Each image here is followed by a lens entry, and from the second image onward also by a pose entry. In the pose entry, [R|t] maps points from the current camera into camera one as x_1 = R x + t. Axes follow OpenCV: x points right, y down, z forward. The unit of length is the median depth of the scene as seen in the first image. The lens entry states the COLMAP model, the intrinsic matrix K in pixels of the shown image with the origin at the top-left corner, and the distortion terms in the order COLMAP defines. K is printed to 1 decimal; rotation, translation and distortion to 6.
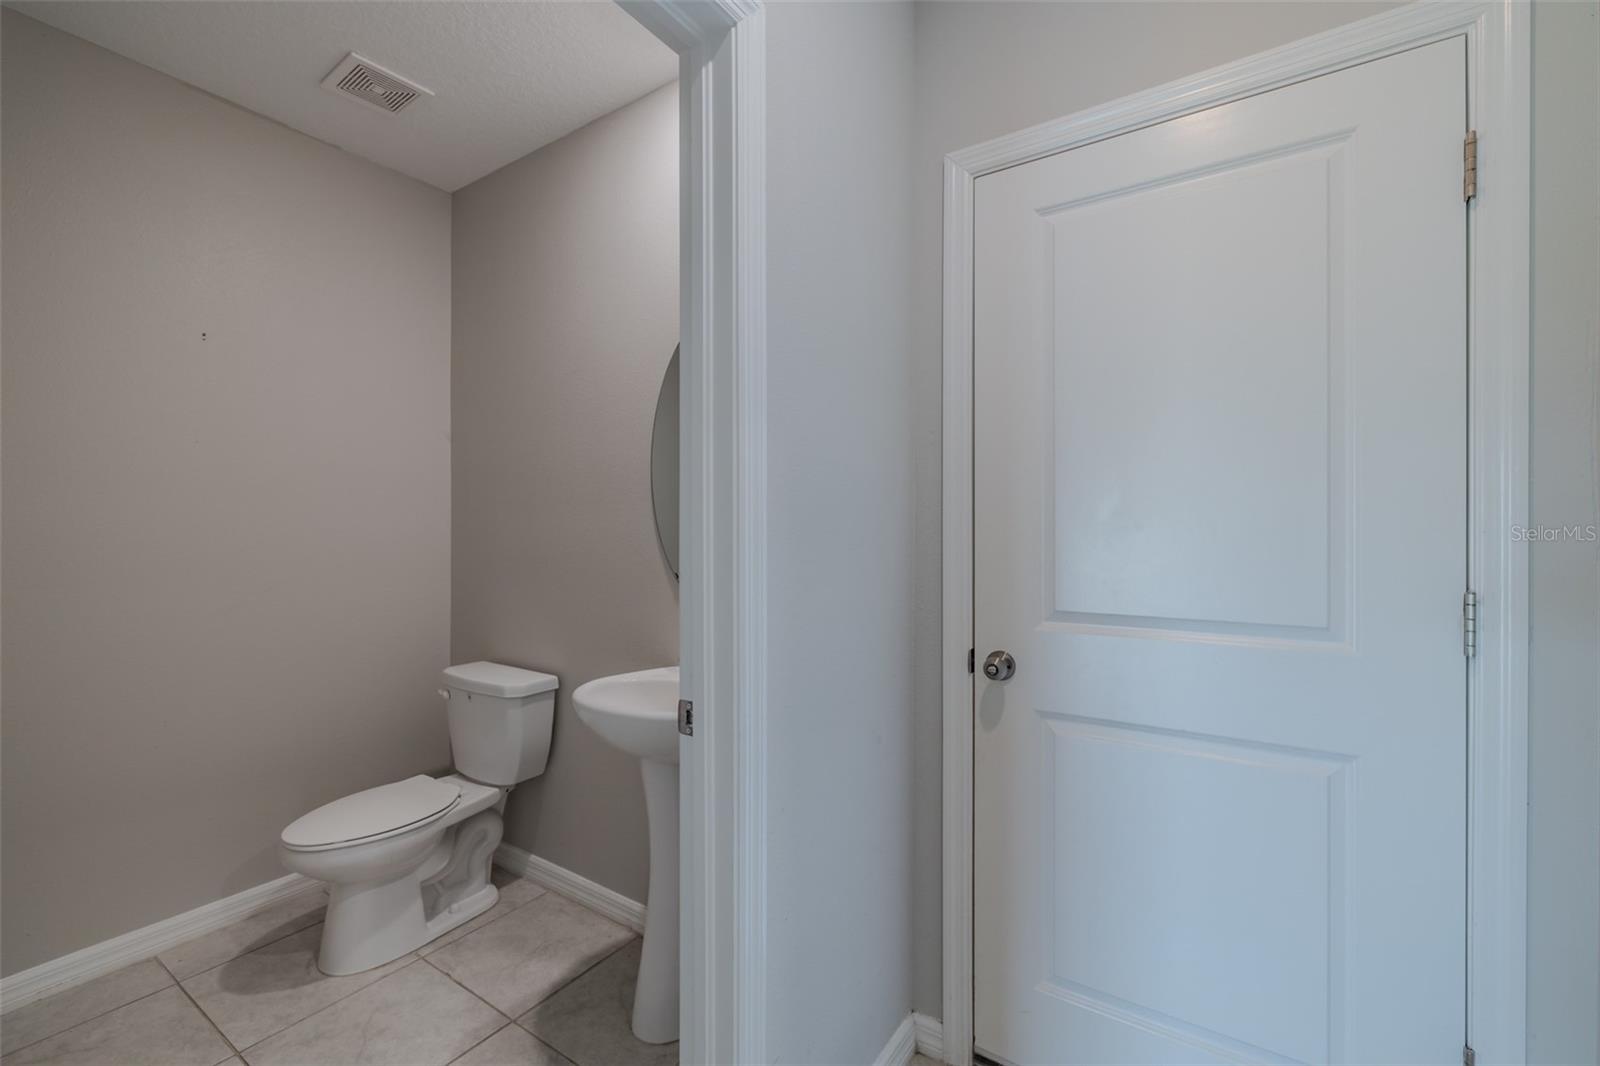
lens RADIAL K [[681.3, 0, 770.3], [0, 681.3, 530.9], [0, 0, 1]] dist [-0.004837, 0.000615]
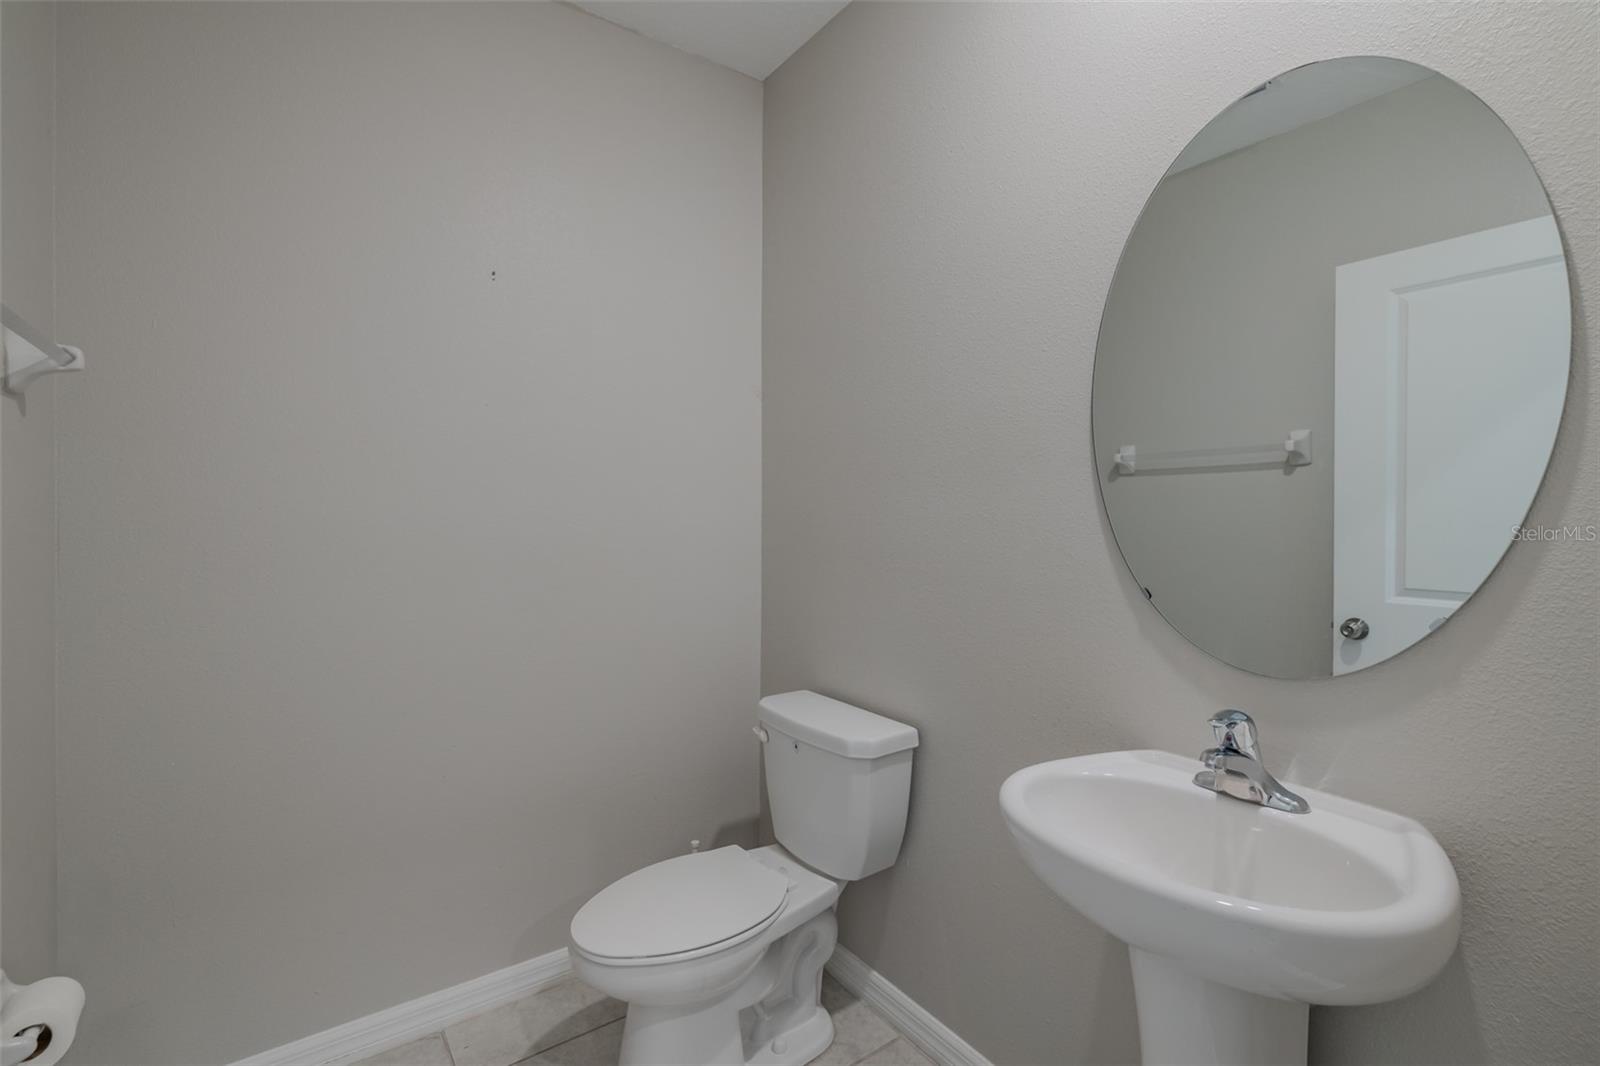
lens RADIAL K [[681.3, 0, 799.0], [0, 681.3, 532.2], [0, 0, 1]] dist [-0.004837, 0.000615]
pose [[0.947938, 0.013566, -0.318165, -0.215716], [-0.006383, 0.999701, 0.023609, 0.001012], [0.318390, -0.020349, 0.947741, 0.326998]]
